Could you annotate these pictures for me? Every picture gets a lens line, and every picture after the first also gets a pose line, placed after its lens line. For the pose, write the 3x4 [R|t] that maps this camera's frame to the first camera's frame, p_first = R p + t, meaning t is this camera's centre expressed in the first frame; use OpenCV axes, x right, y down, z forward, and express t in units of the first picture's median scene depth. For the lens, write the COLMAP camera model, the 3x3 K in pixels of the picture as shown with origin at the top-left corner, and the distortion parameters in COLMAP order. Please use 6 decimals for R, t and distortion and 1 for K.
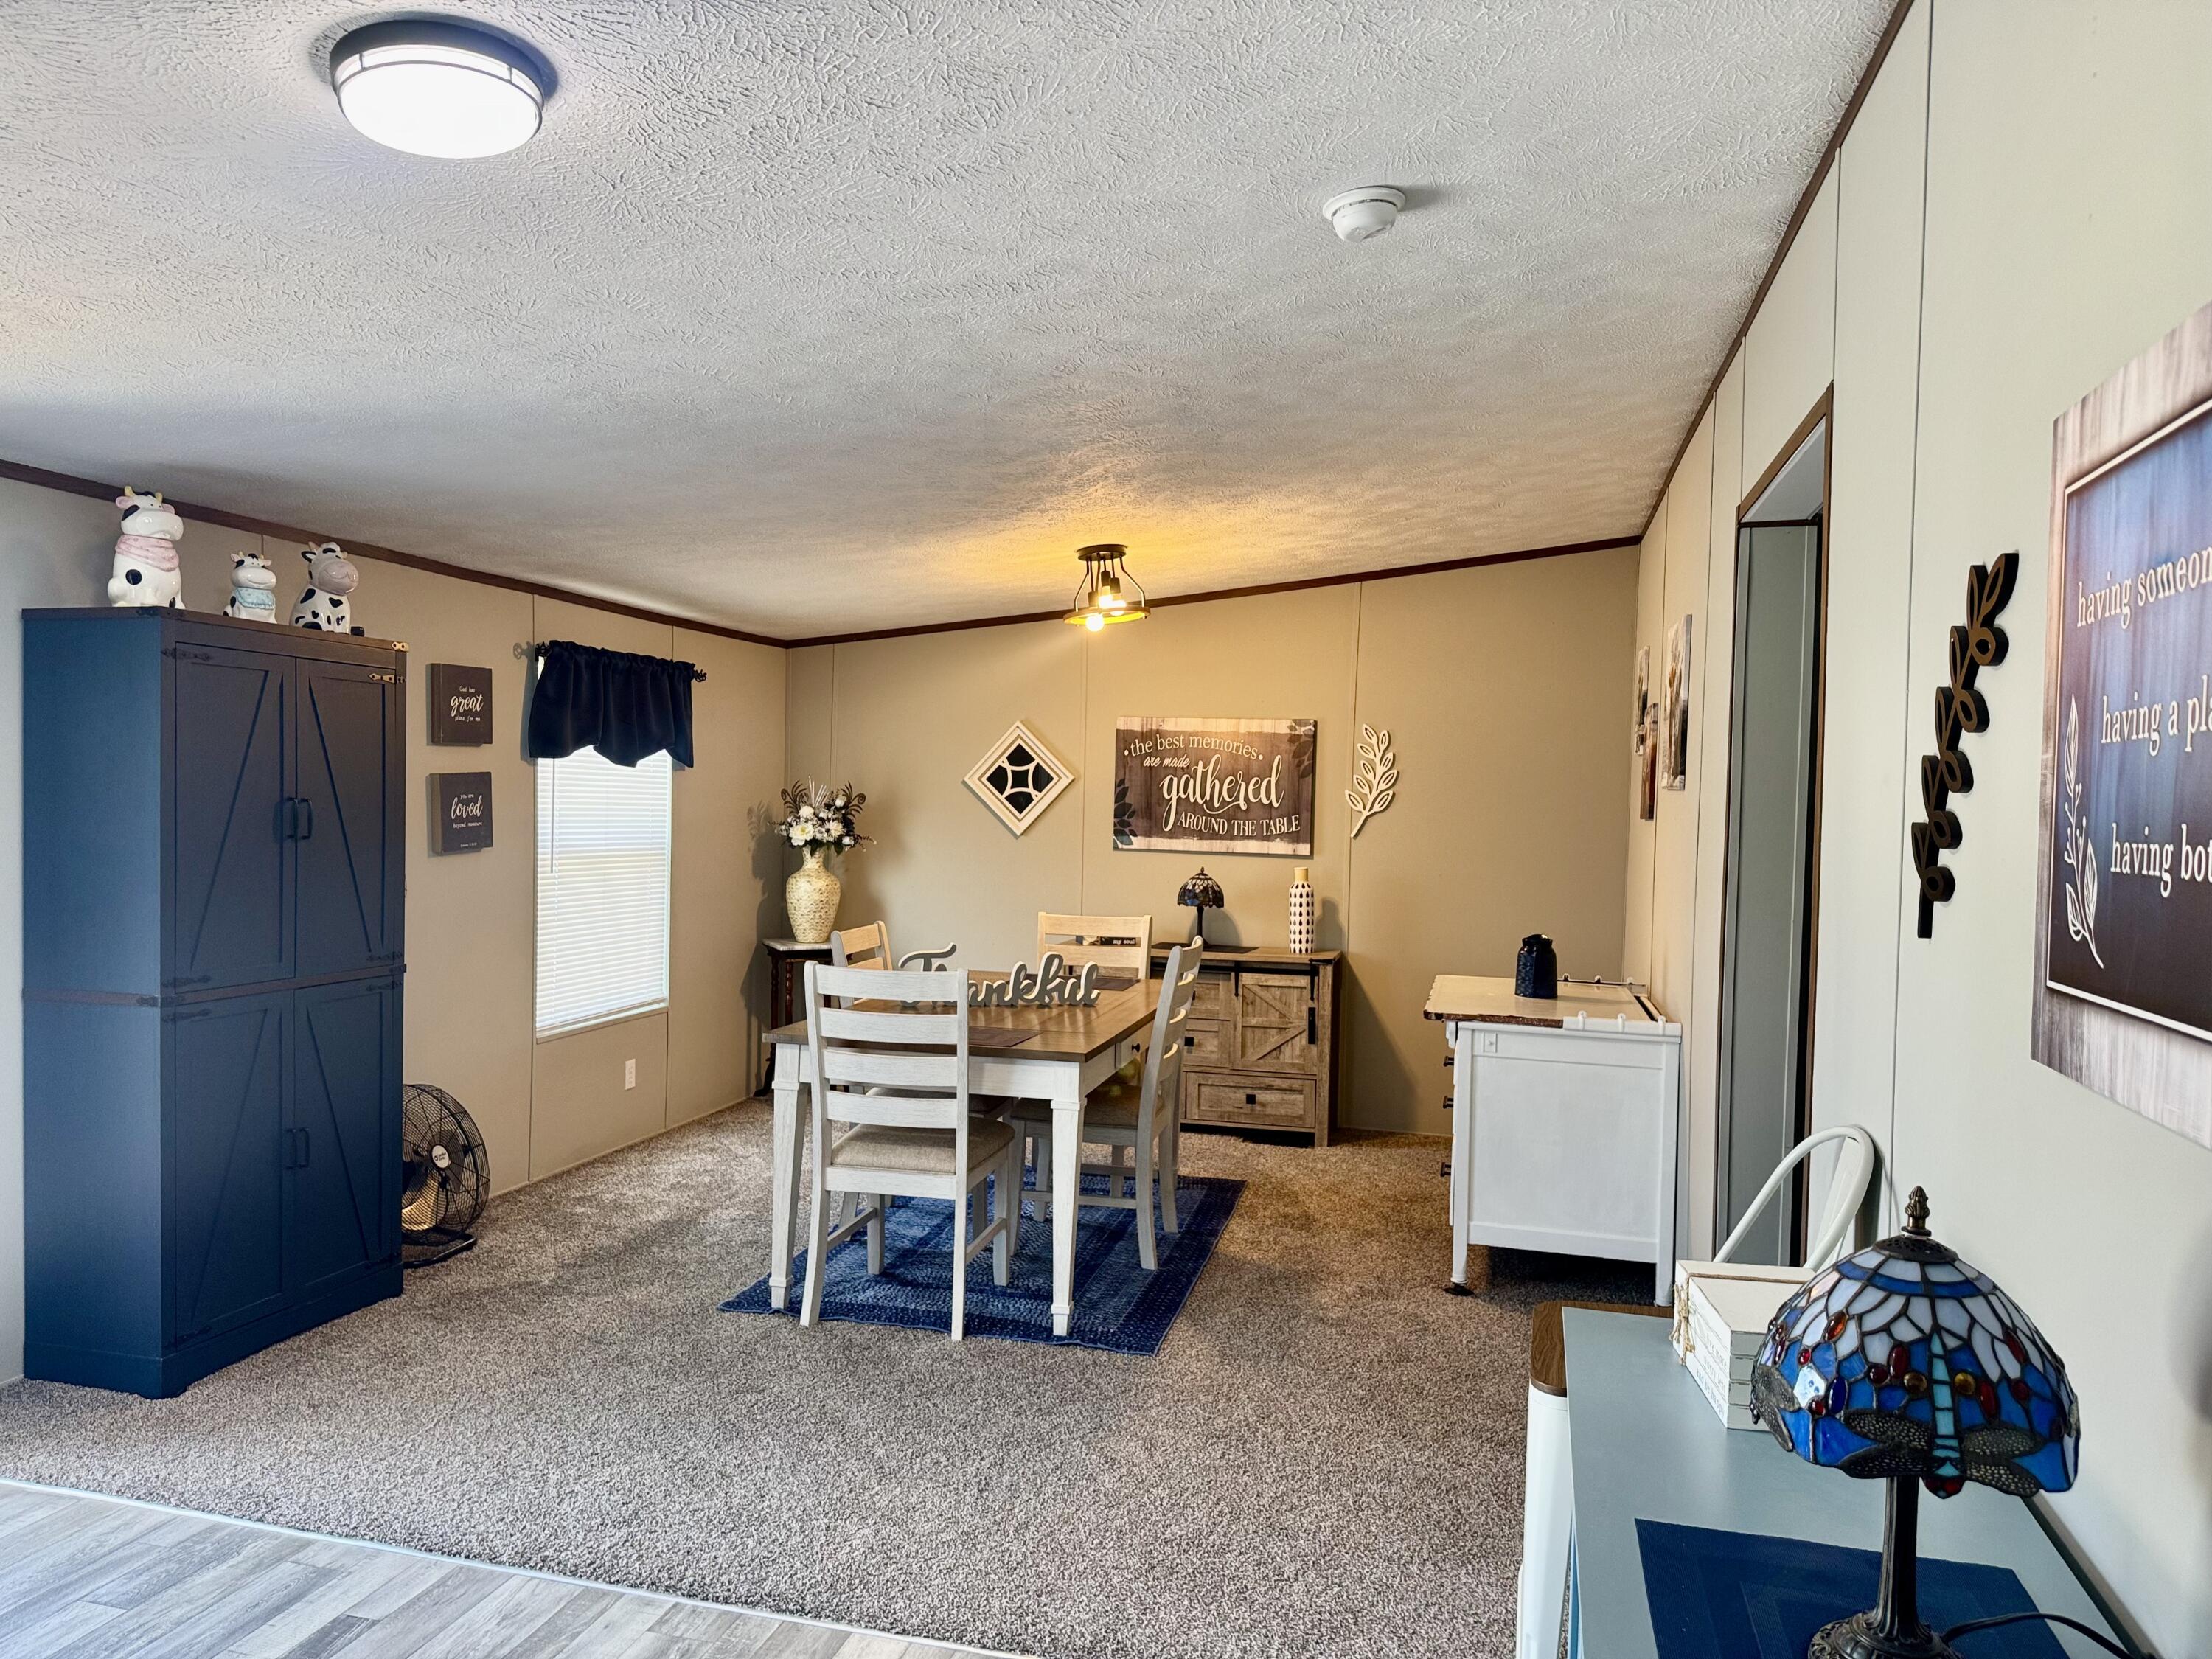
lens RADIAL K [[1551.5, 0, 1107.1], [0, 1551.5, 814.9], [0, 0, 1]] dist [0.075505, -0.086716]
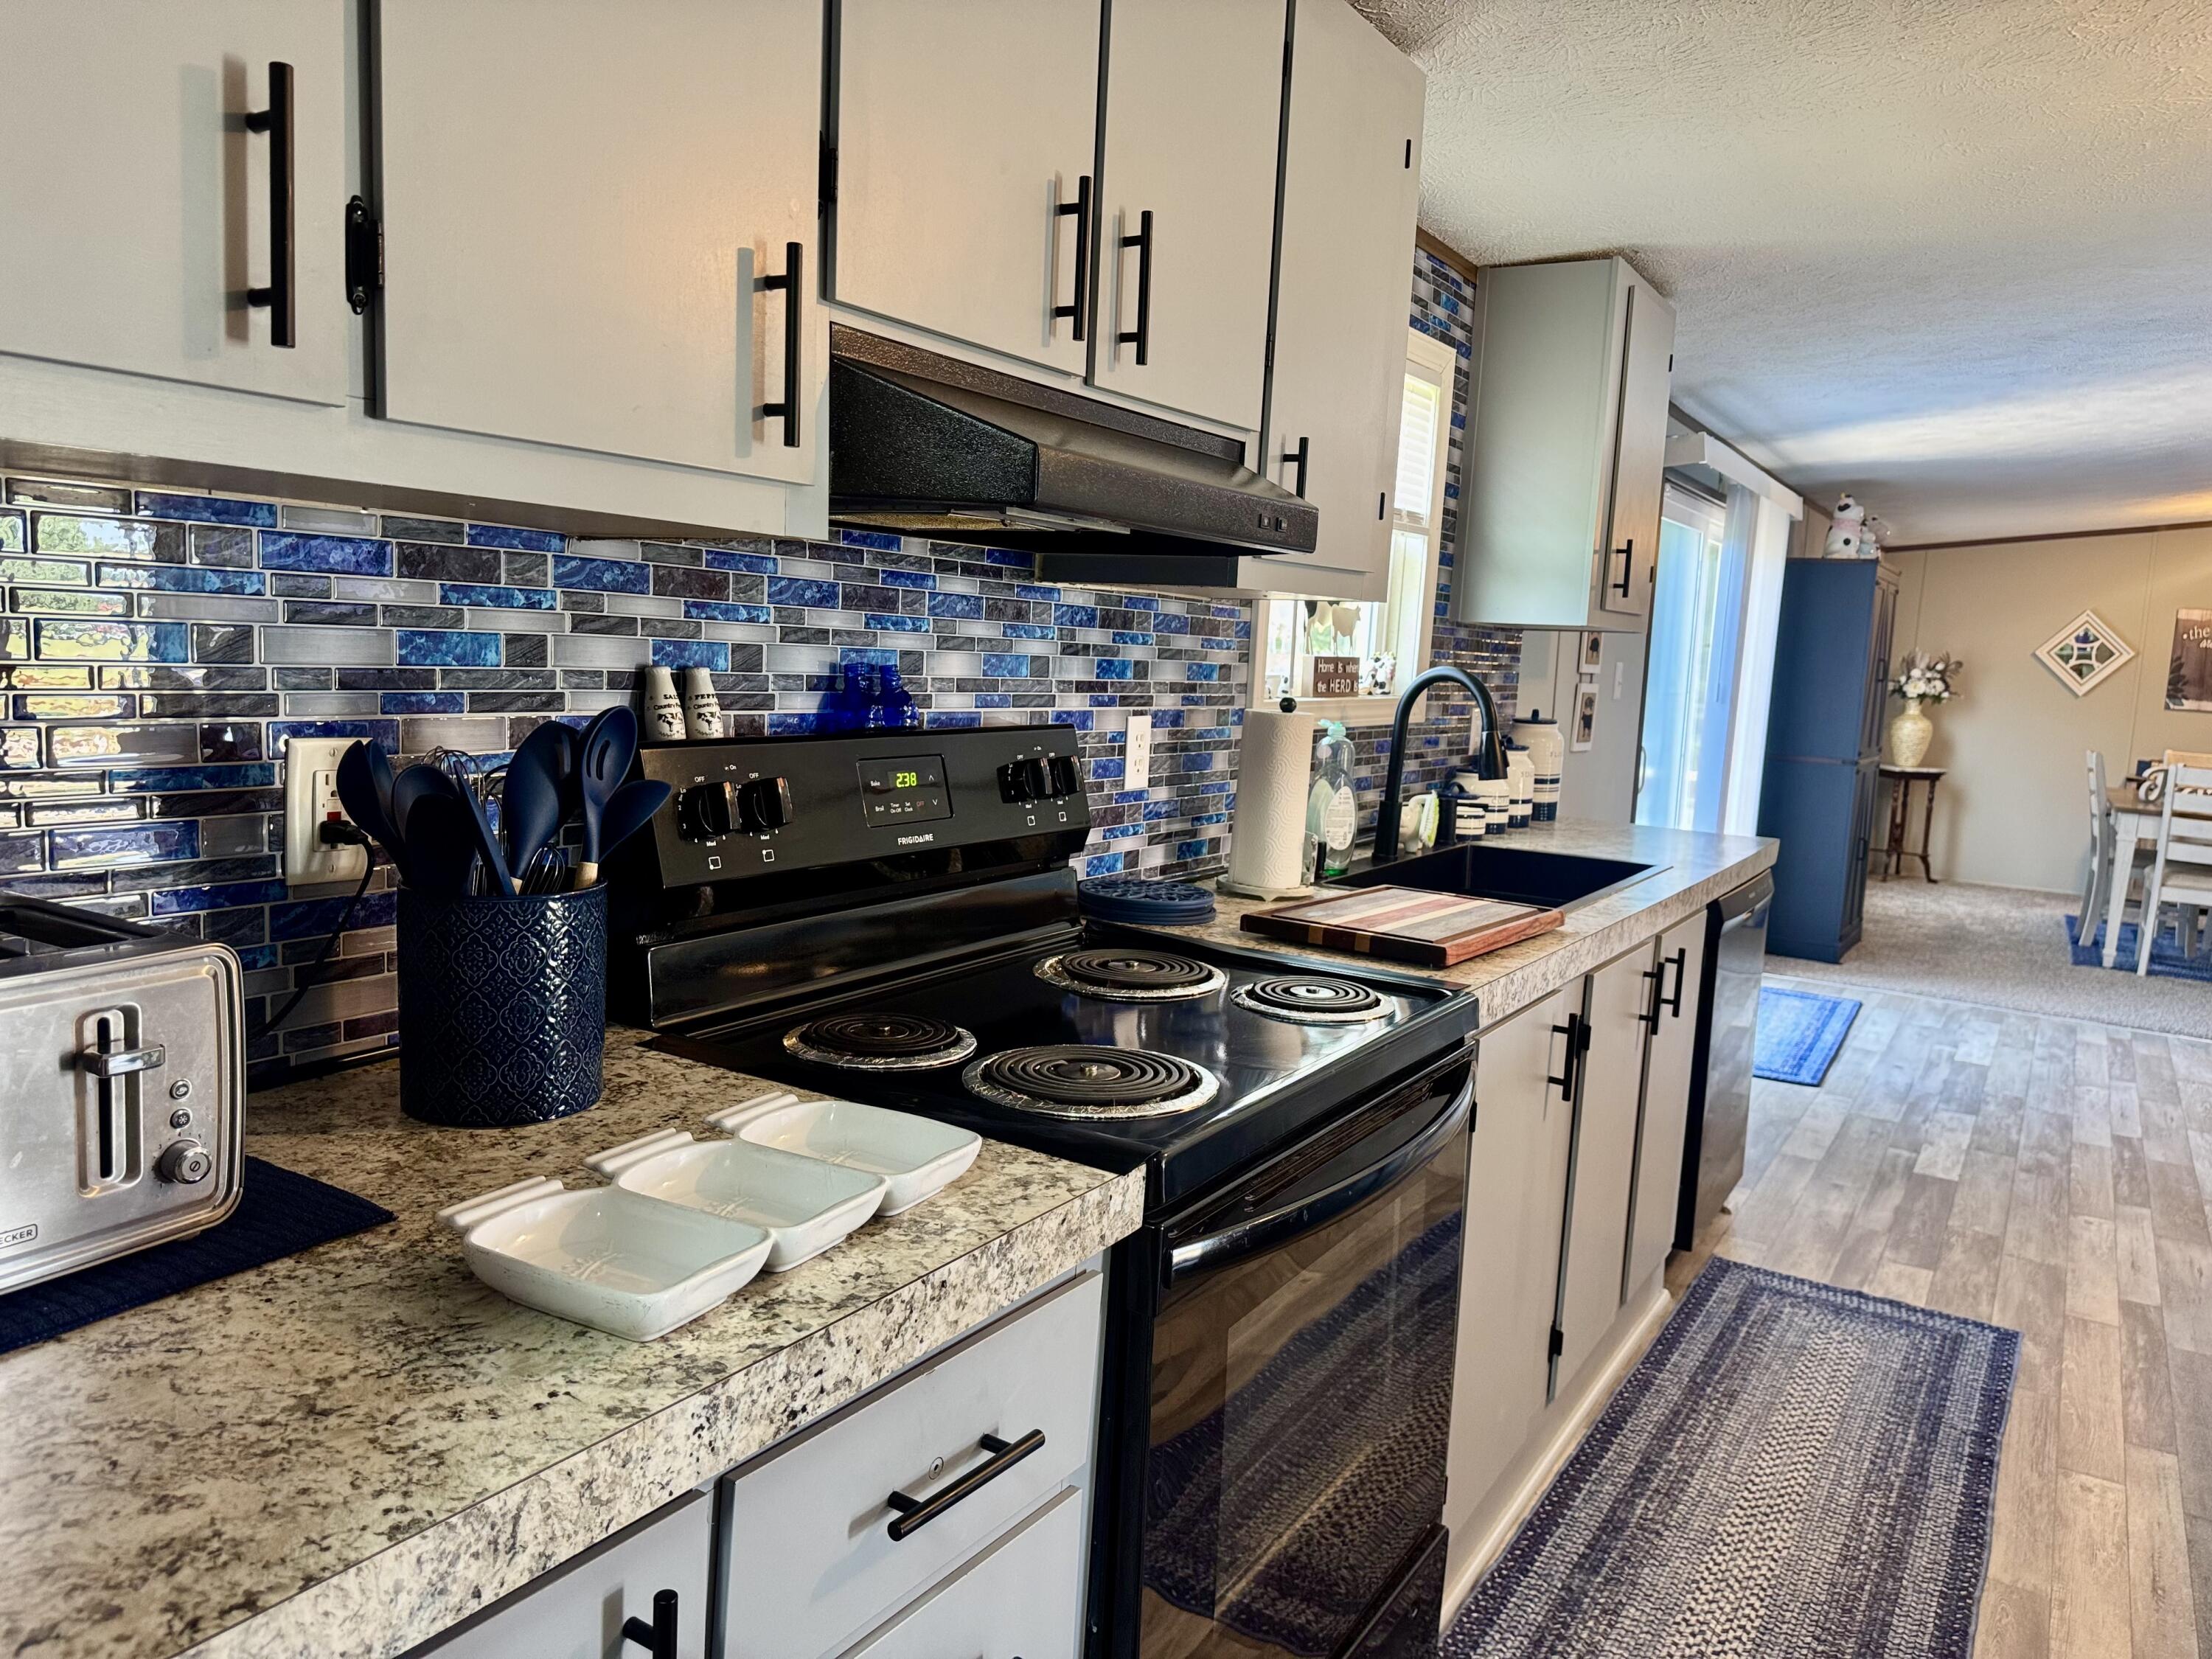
lens RADIAL K [[1561.7, 0, 1105.9], [0, 1561.7, 832.8], [0, 0, 1]] dist [0.004332, -0.009438]
pose [[0.950446, 0.064266, -0.304174, -0.569727], [-0.032334, 0.993529, 0.108882, 0.014315], [0.309203, -0.093652, 0.946373, -0.721903]]
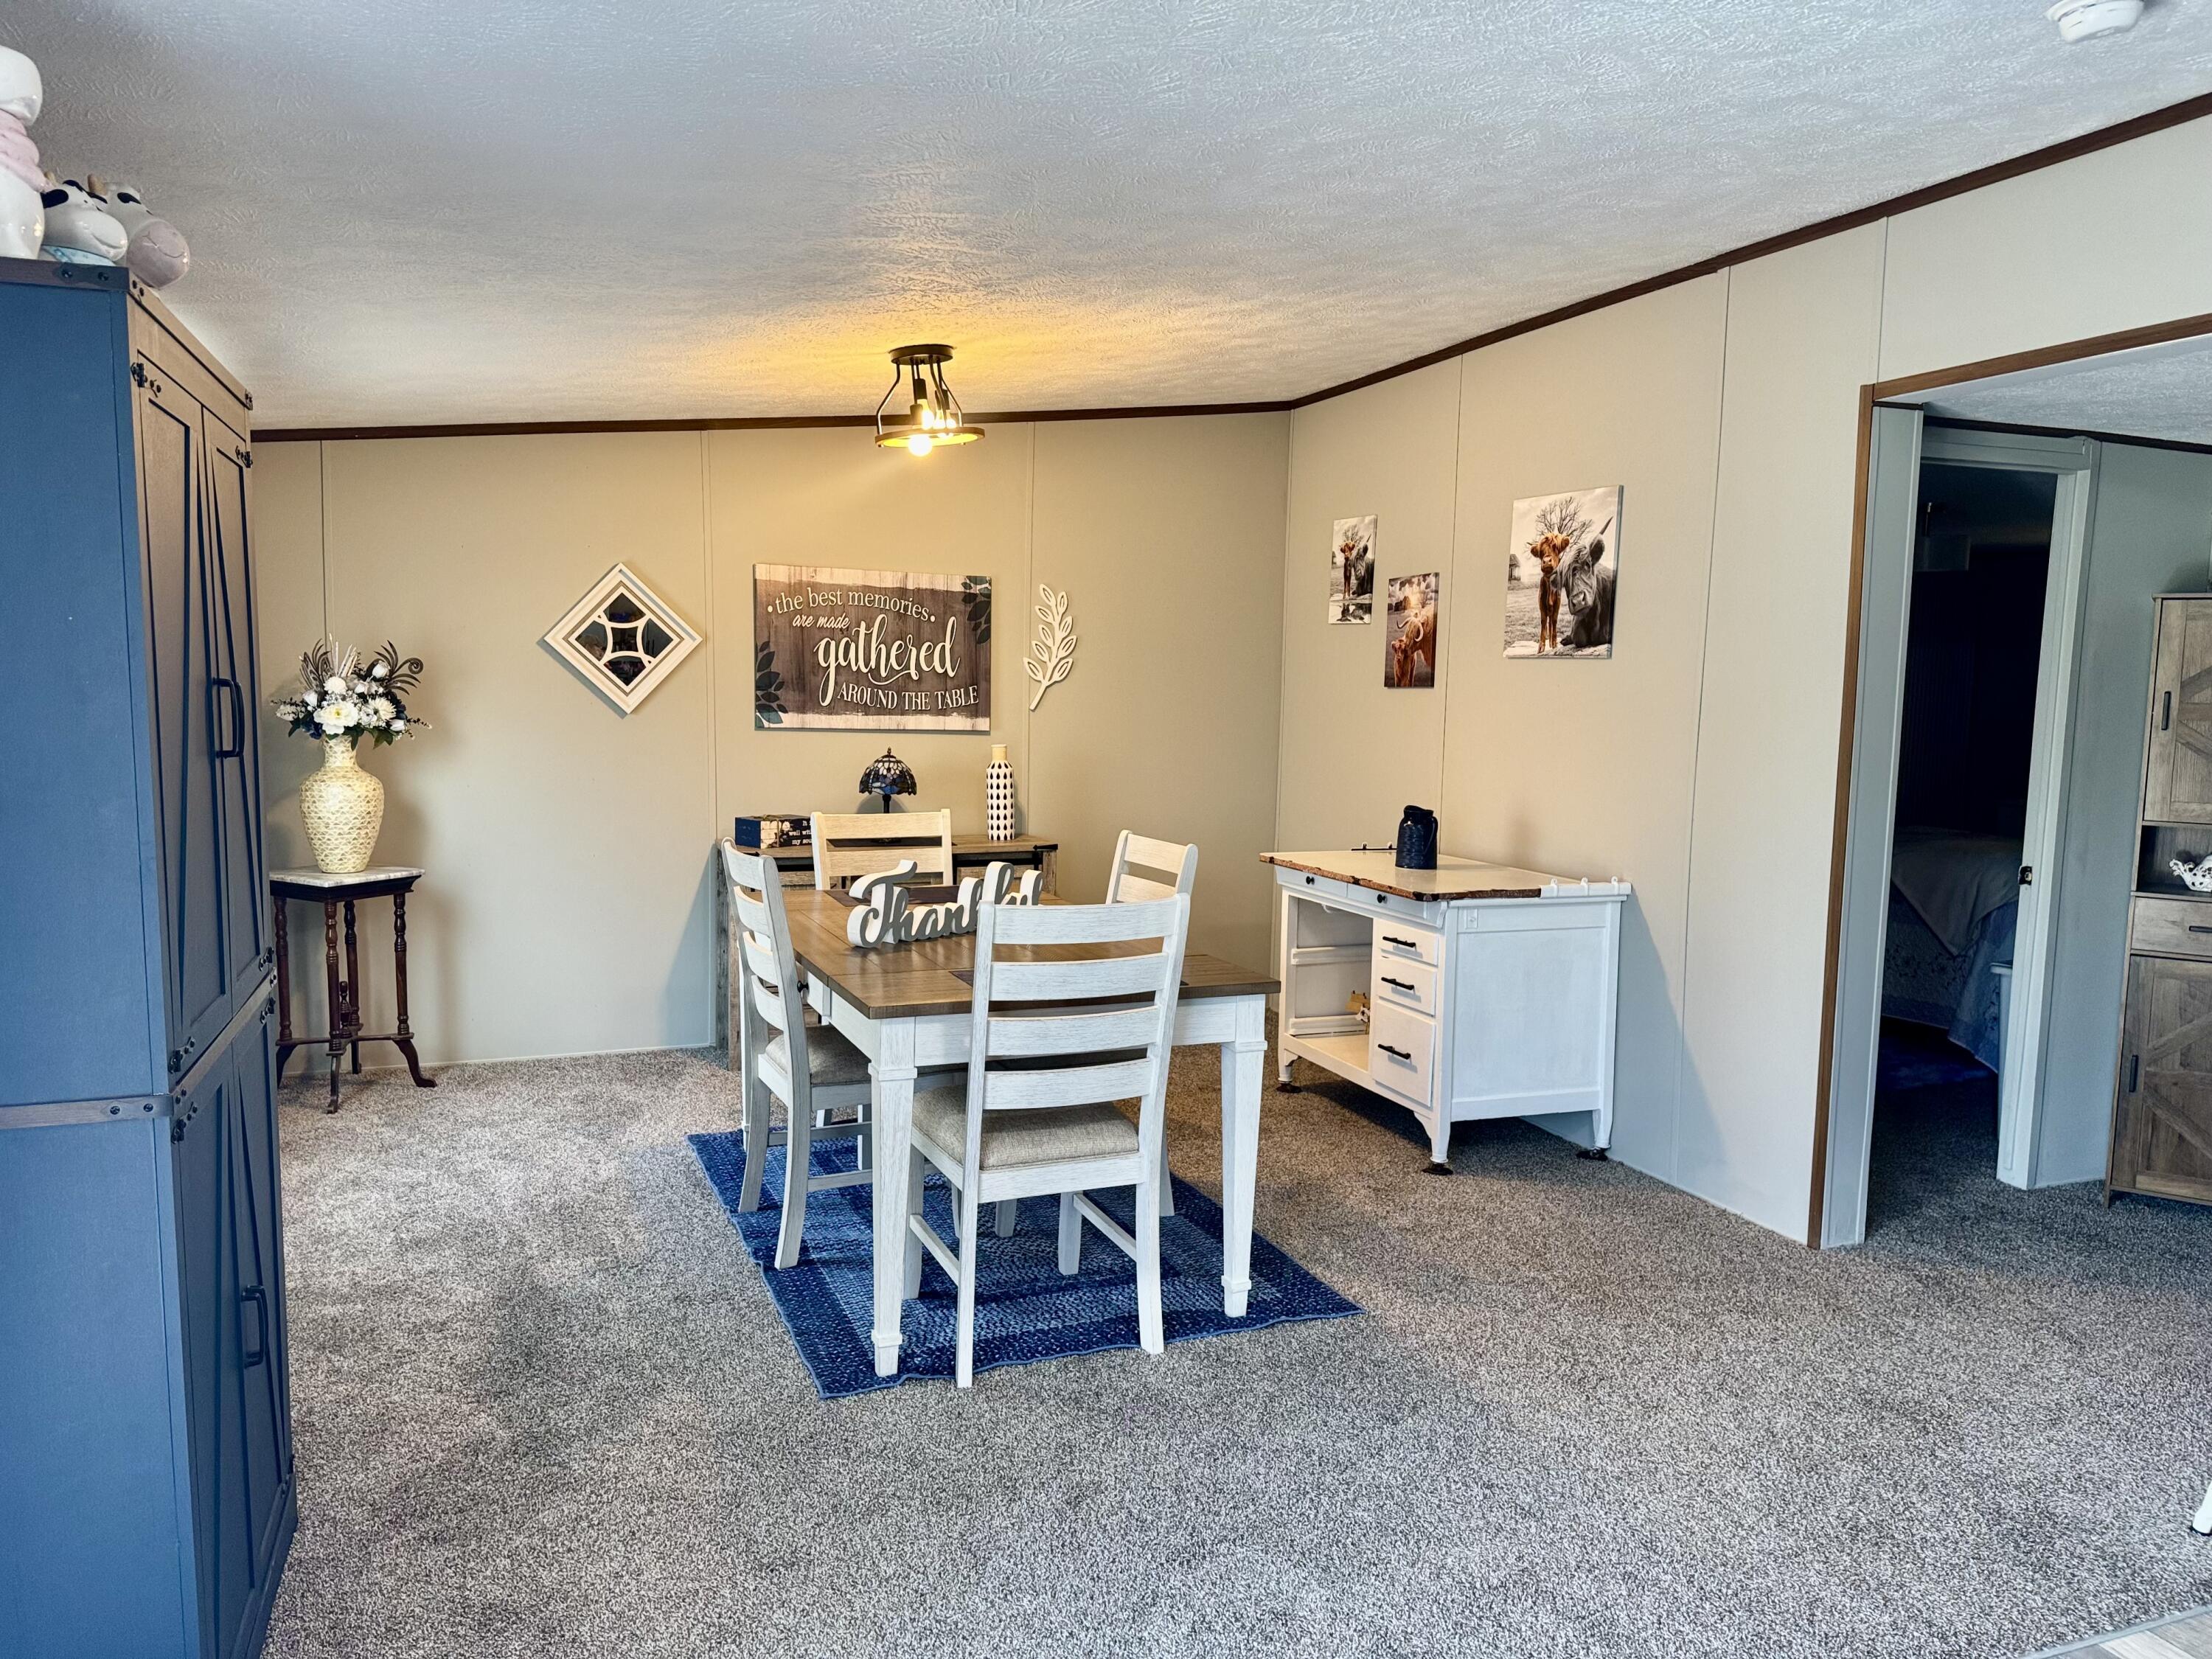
lens RADIAL K [[1551.5, 0, 1125.4], [0, 1551.5, 833.5], [0, 0, 1]] dist [0.075505, -0.086716]
pose [[0.809246, -0.065270, 0.583833, -0.408124], [0.006213, 0.994704, 0.102592, -0.007521], [-0.587437, -0.079395, 0.805366, 0.283301]]
